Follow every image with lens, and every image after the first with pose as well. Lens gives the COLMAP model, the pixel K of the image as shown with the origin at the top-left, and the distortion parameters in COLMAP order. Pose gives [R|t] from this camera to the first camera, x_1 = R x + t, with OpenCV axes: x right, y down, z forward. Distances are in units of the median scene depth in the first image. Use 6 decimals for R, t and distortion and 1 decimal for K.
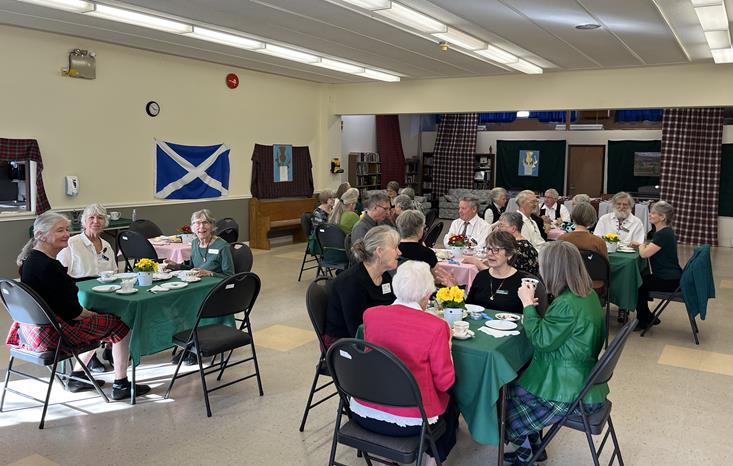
lens RADIAL K [[626.0, 0, 366.5], [0, 626.0, 233.0], [0, 0, 1]] dist [-0.006203, -0.003130]
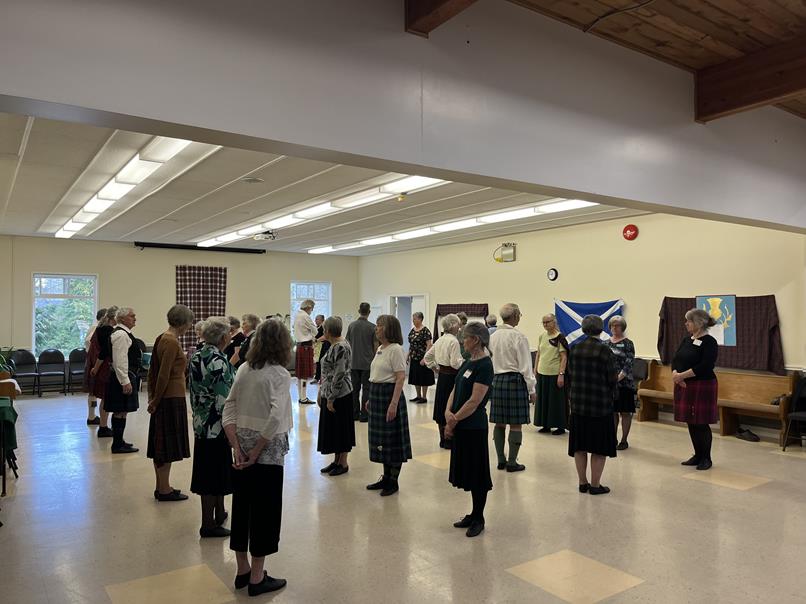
lens RADIAL K [[618.9, 0, 403.0], [0, 618.9, 302.0], [0, 0, 1]] dist [-0.001559, -0.000316]
pose [[-0.396571, -0.022801, -0.917721, 0.749965], [-0.106277, 0.994110, 0.021226, -0.118798], [0.911832, 0.105950, -0.396658, 1.036900]]
